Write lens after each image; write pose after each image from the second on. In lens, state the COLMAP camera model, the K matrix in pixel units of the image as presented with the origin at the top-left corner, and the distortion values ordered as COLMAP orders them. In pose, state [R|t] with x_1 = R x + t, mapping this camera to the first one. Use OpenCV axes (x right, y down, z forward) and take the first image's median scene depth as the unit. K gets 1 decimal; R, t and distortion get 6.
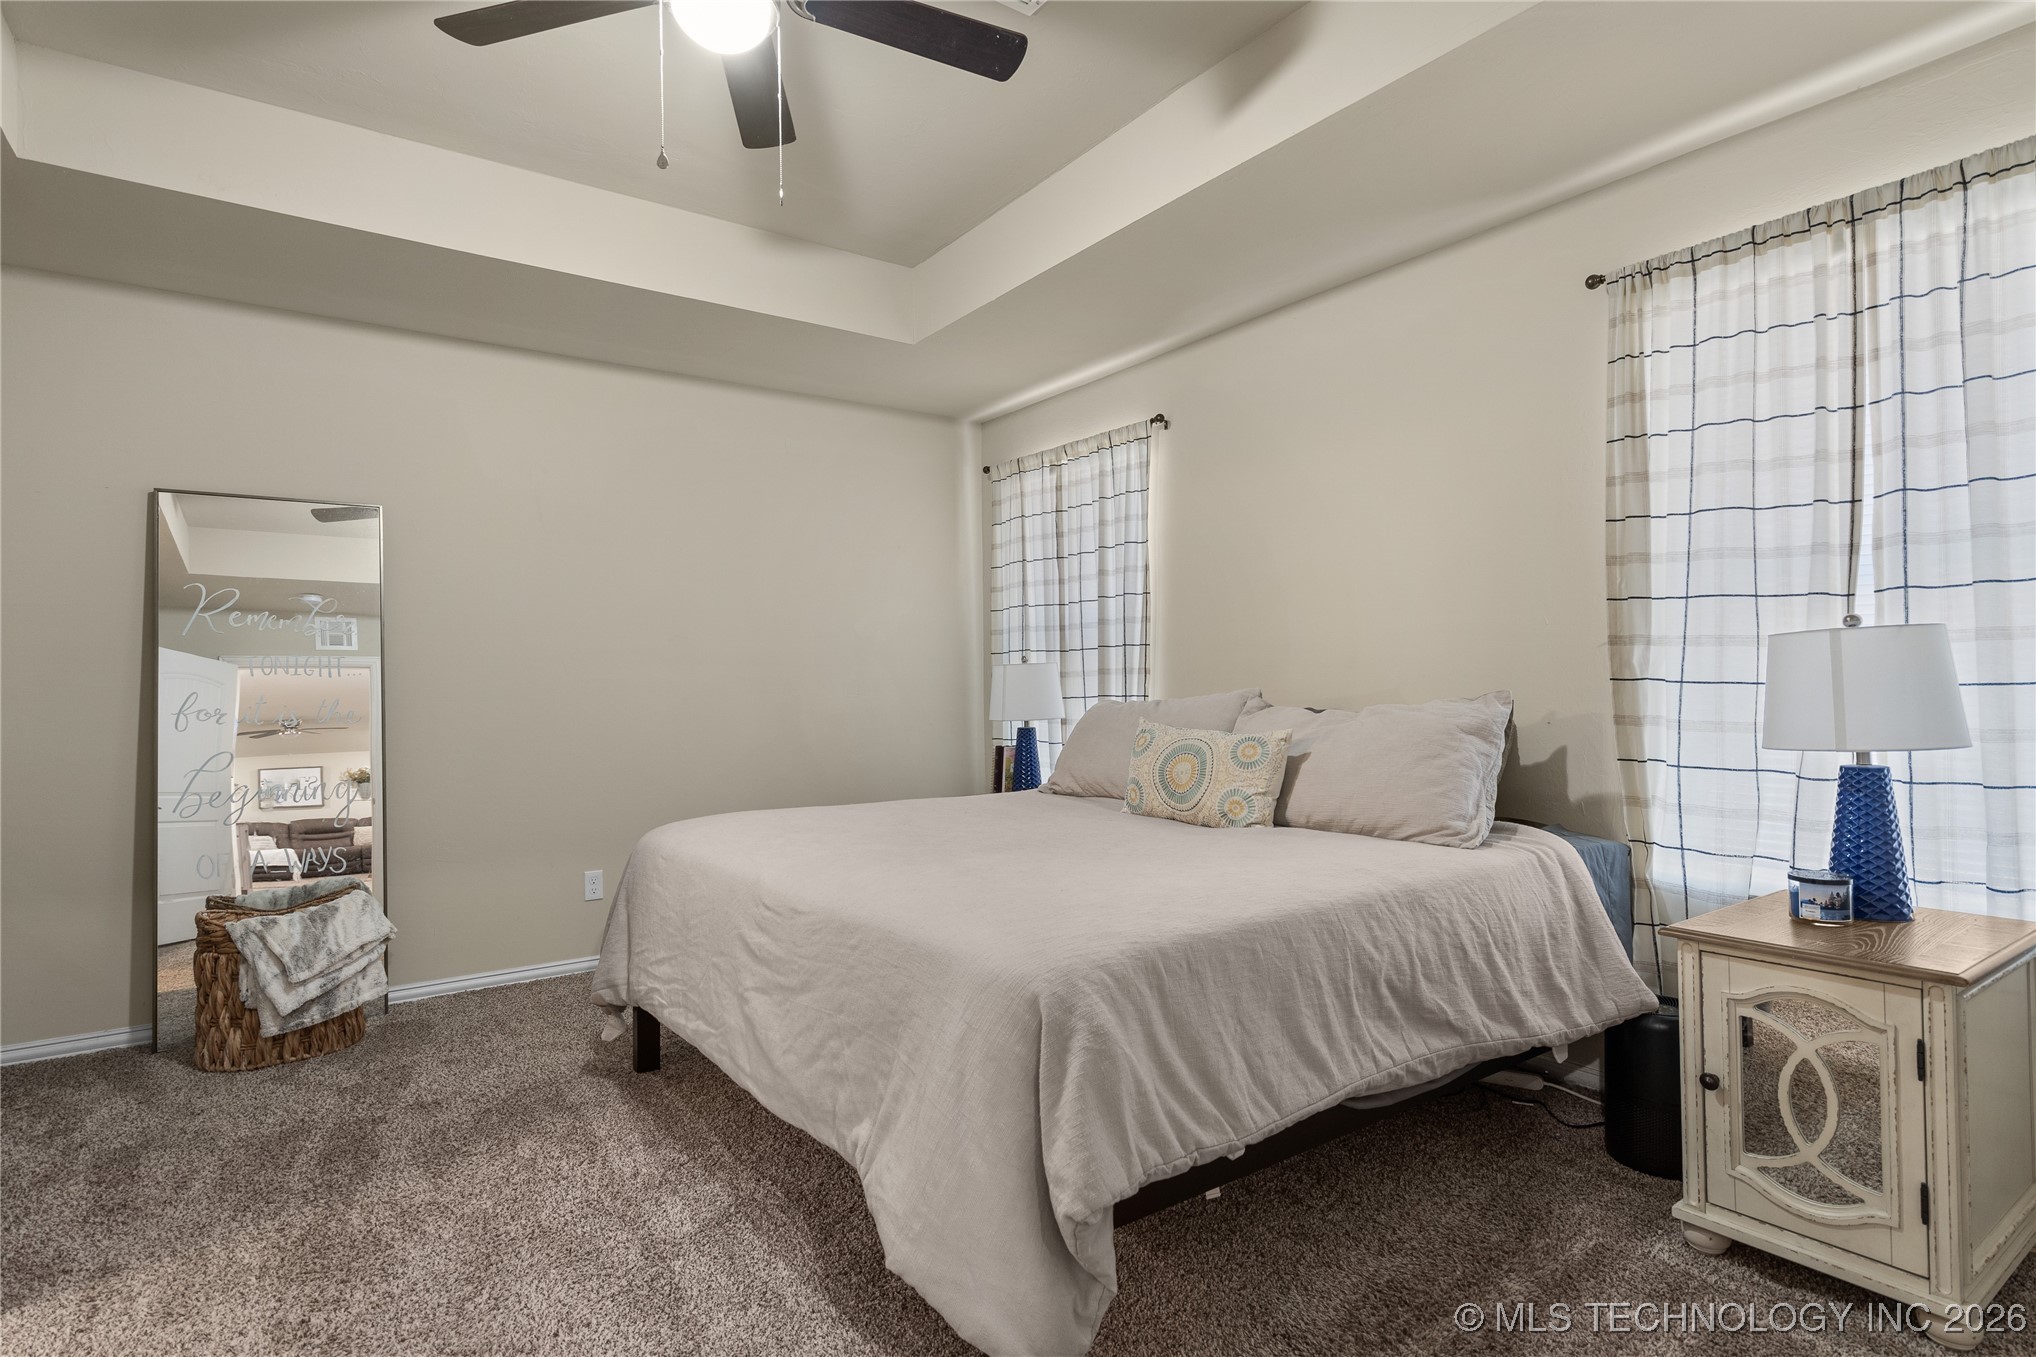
lens RADIAL K [[1021.4, 0, 1011.6], [0, 1021.4, 678.7], [0, 0, 1]] dist [0.002504, 0.000300]
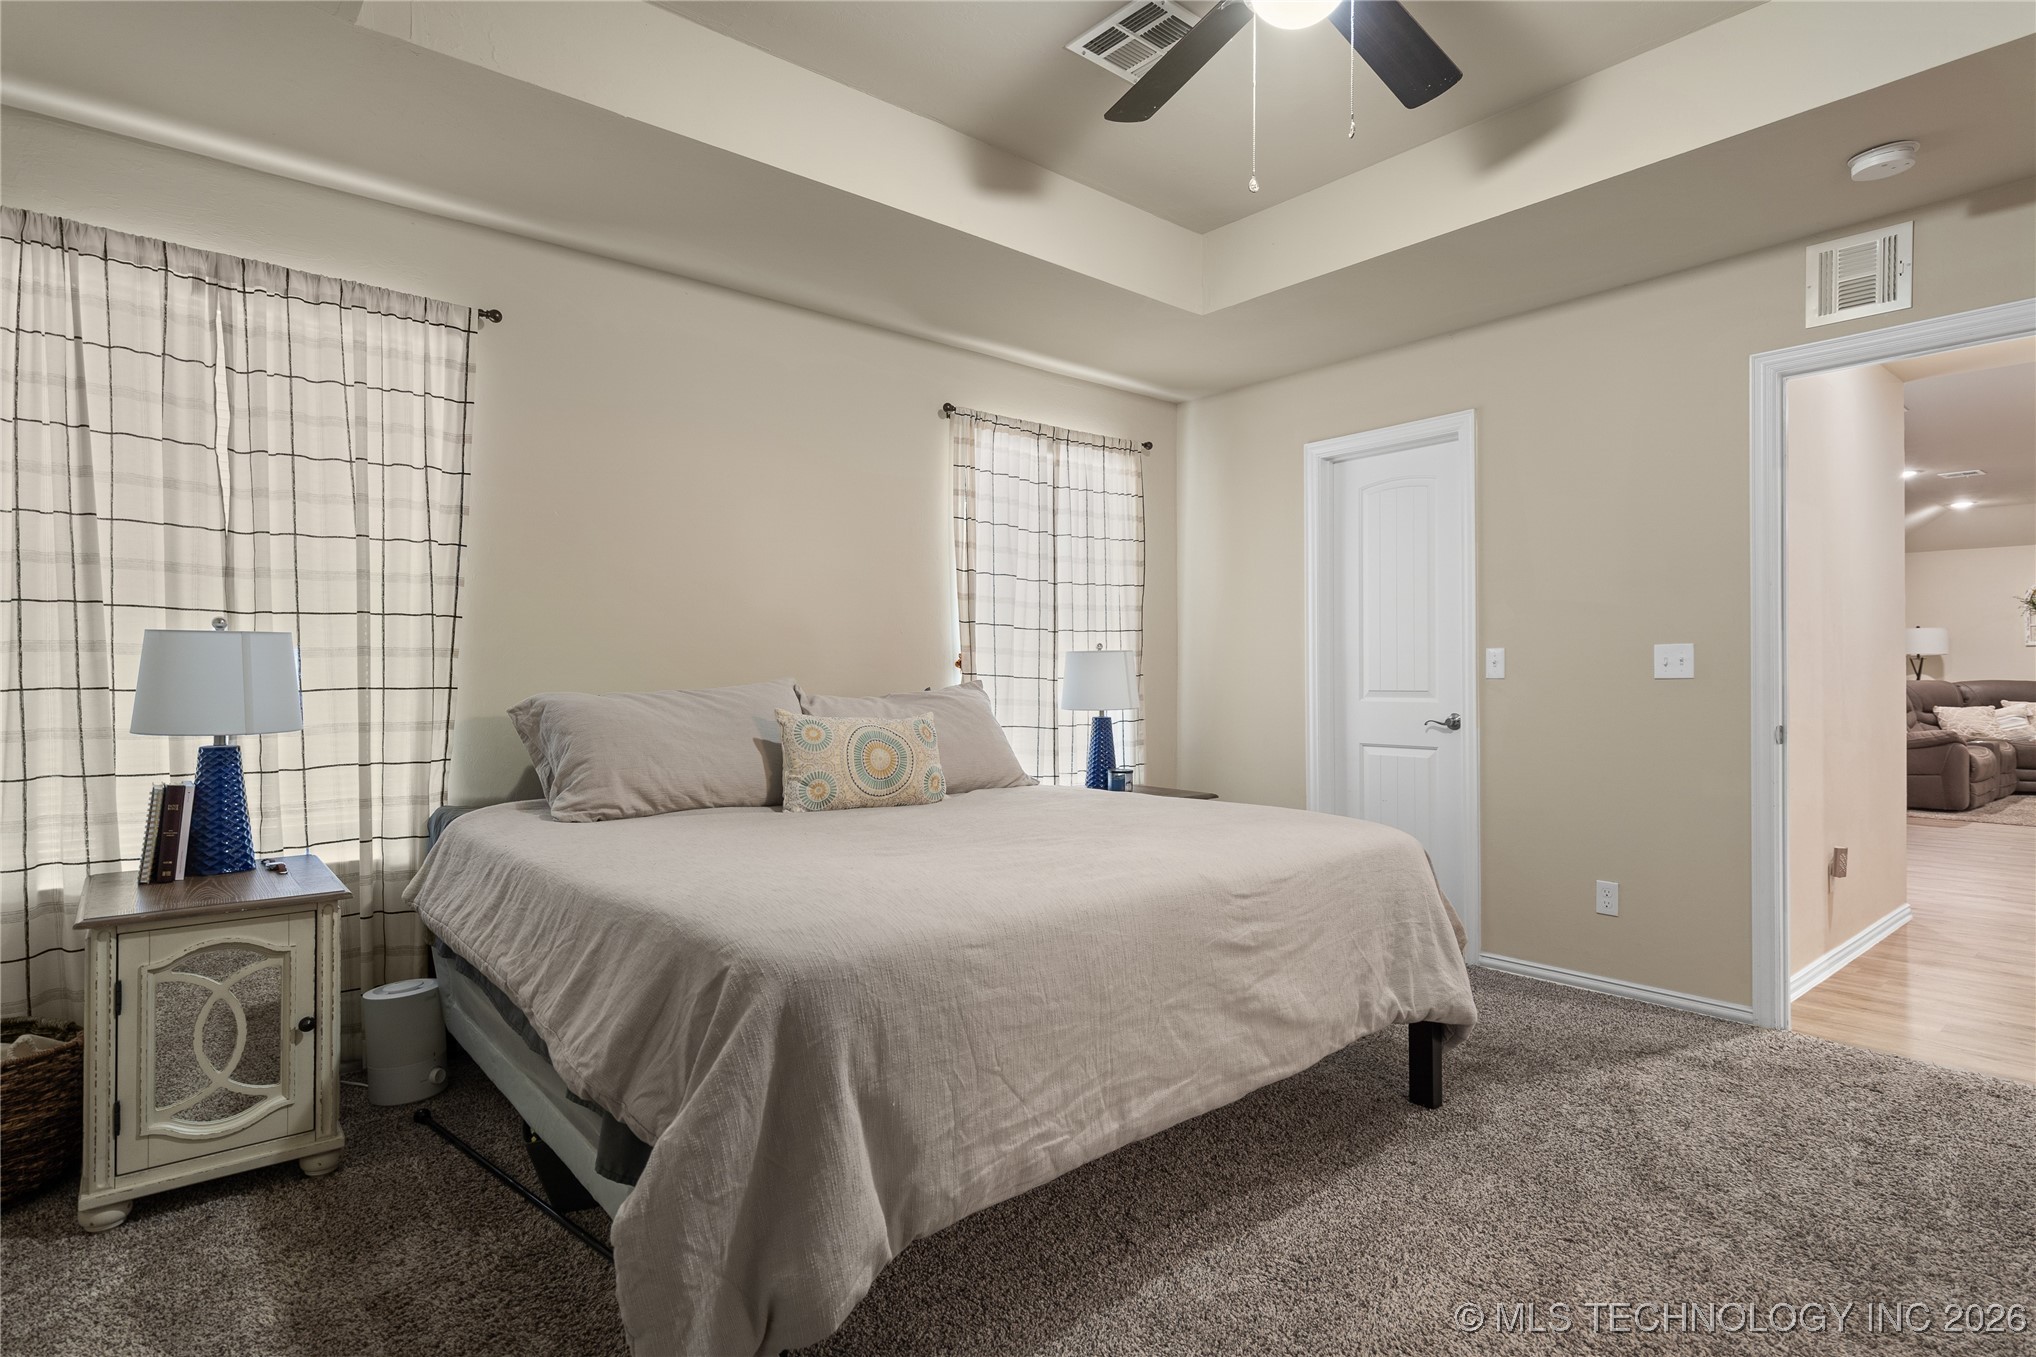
lens RADIAL K [[1051.5, 0, 1032.2], [0, 1051.5, 676.4], [0, 0, 1]] dist [-0.000880, -0.000180]
pose [[-0.086149, -0.000884, 0.996282, -0.648190], [-0.014758, 0.999891, -0.000389, 0.003230], [-0.996173, -0.014736, -0.086153, 0.666322]]
